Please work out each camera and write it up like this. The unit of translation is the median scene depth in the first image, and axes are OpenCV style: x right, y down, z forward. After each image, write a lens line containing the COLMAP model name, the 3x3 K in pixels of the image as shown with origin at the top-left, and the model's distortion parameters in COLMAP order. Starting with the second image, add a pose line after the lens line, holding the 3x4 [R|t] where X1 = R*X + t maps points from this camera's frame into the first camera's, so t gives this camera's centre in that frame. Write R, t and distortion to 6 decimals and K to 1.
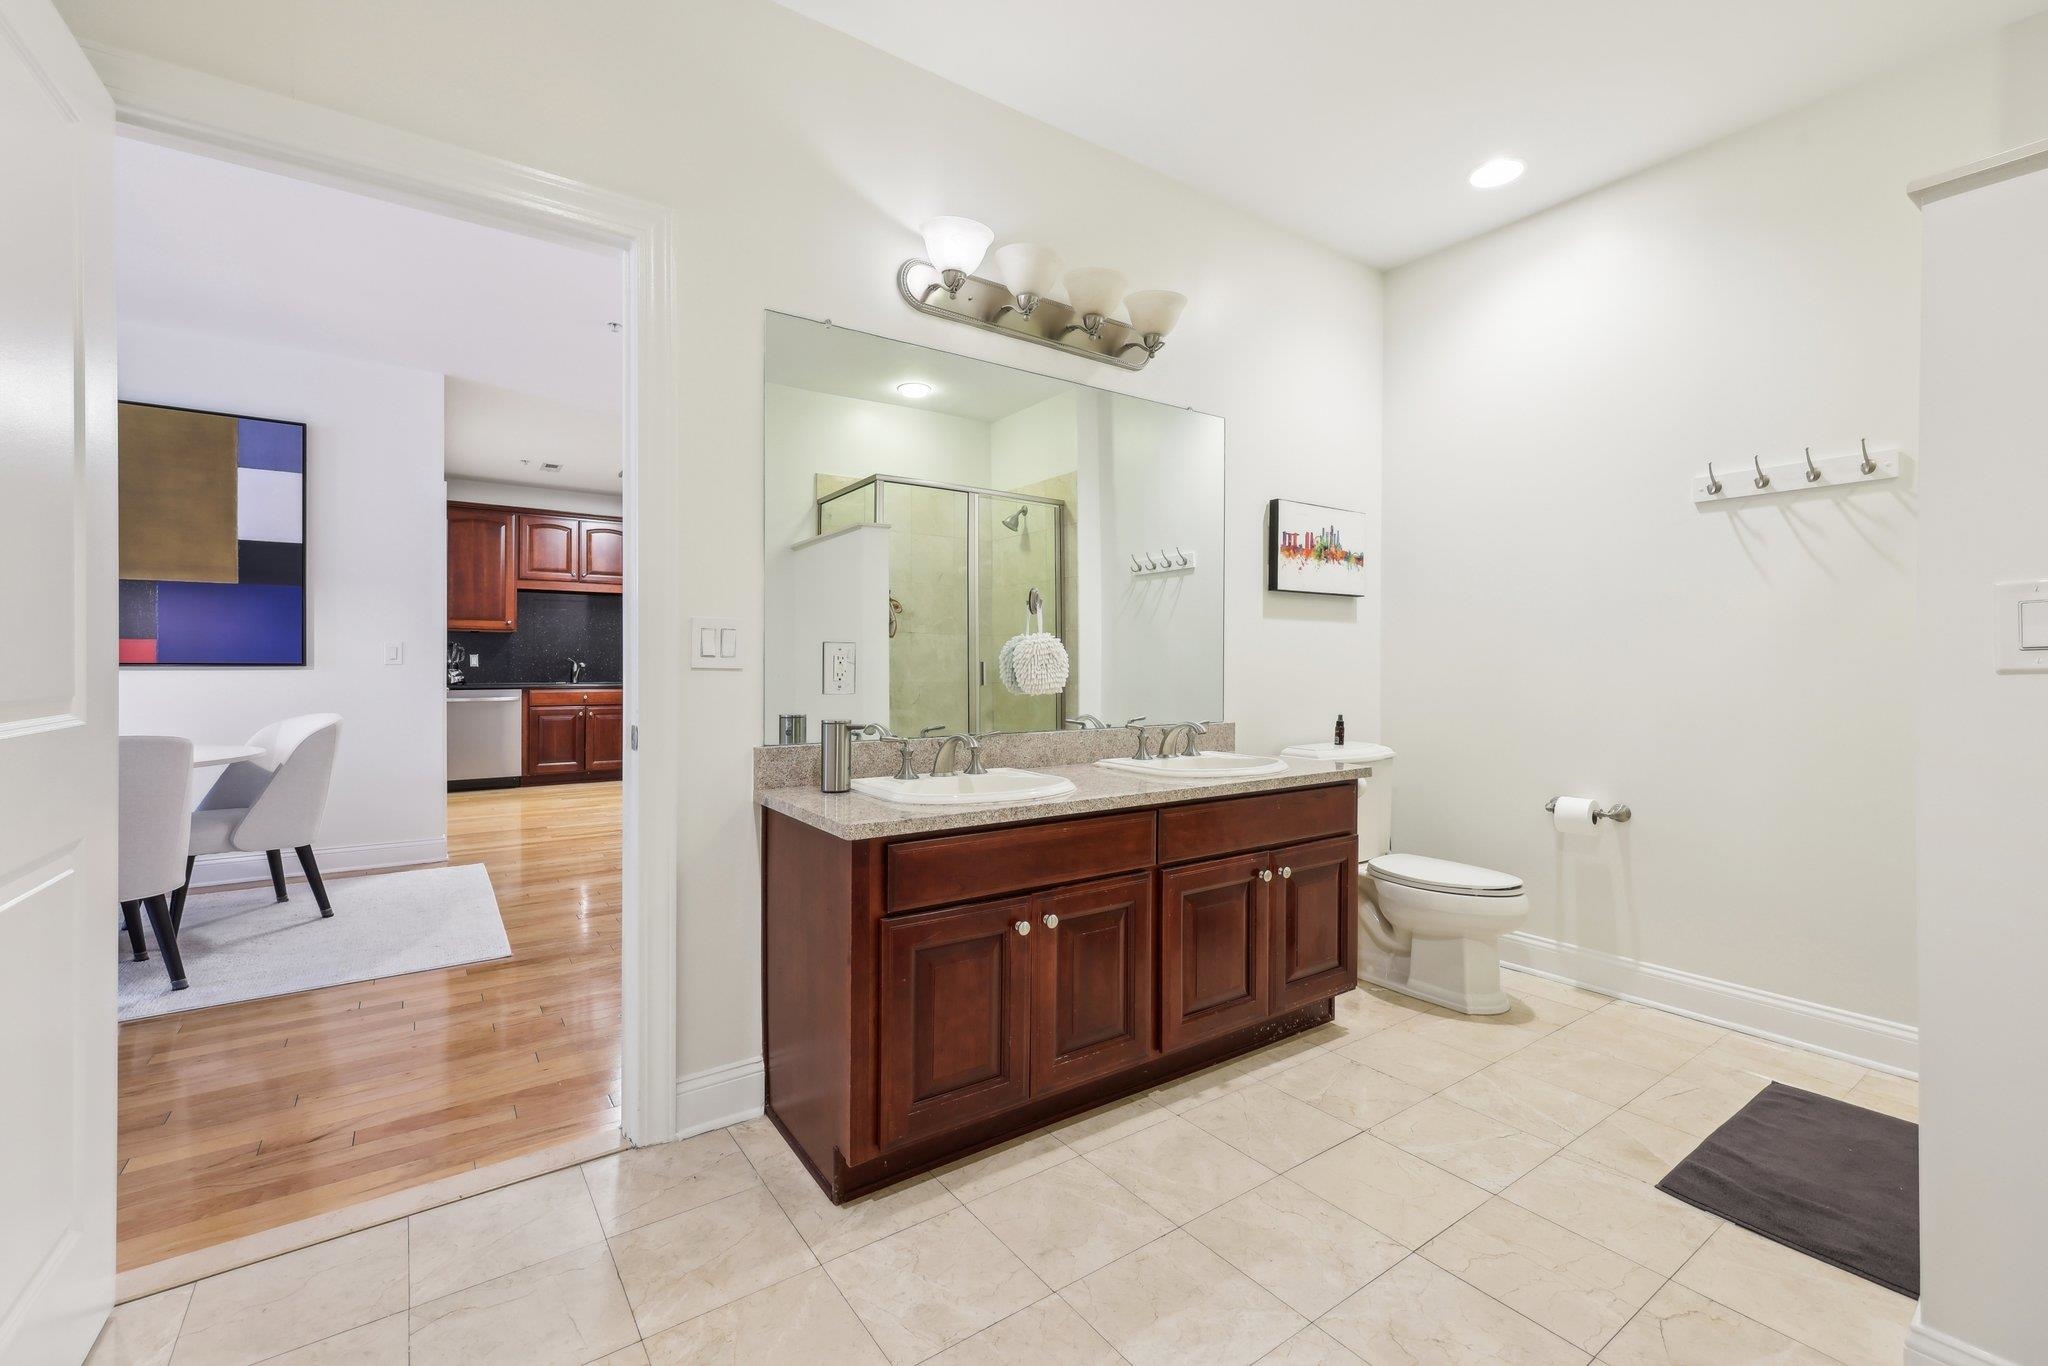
lens RADIAL K [[878.6, 0, 1032.5], [0, 878.6, 673.9], [0, 0, 1]] dist [-0.008762, 0.000344]
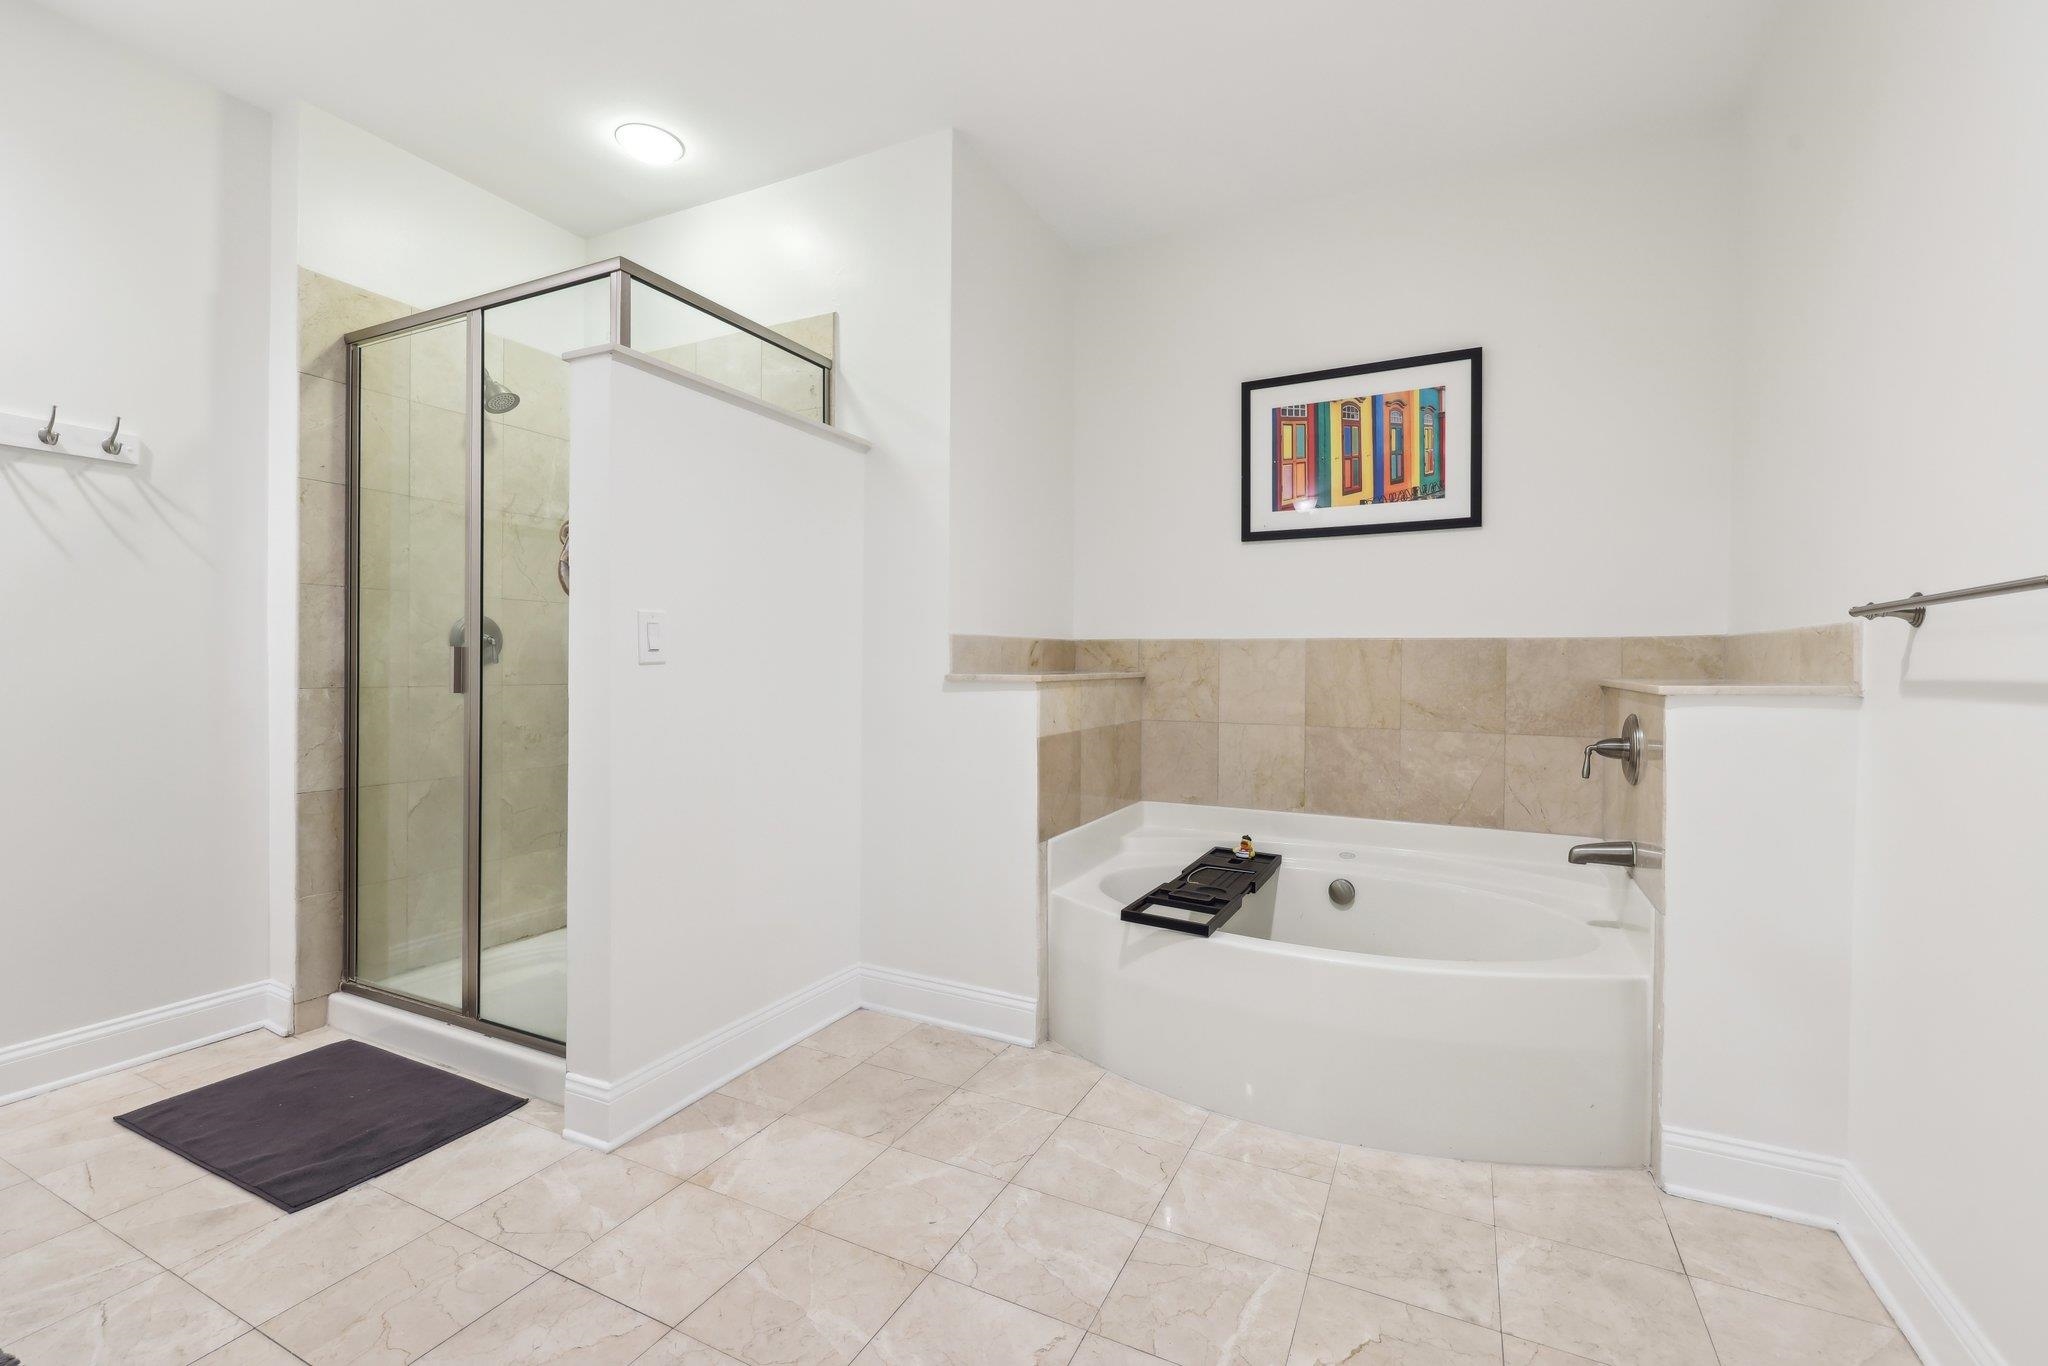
lens RADIAL K [[878.6, 0, 1032.5], [0, 878.6, 673.9], [0, 0, 1]] dist [-0.008762, 0.000344]
pose [[-0.490935, -0.019663, 0.870975, -0.384273], [-0.002883, 0.999776, 0.020946, -0.011213], [-0.871192, 0.007772, -0.490881, 0.607313]]
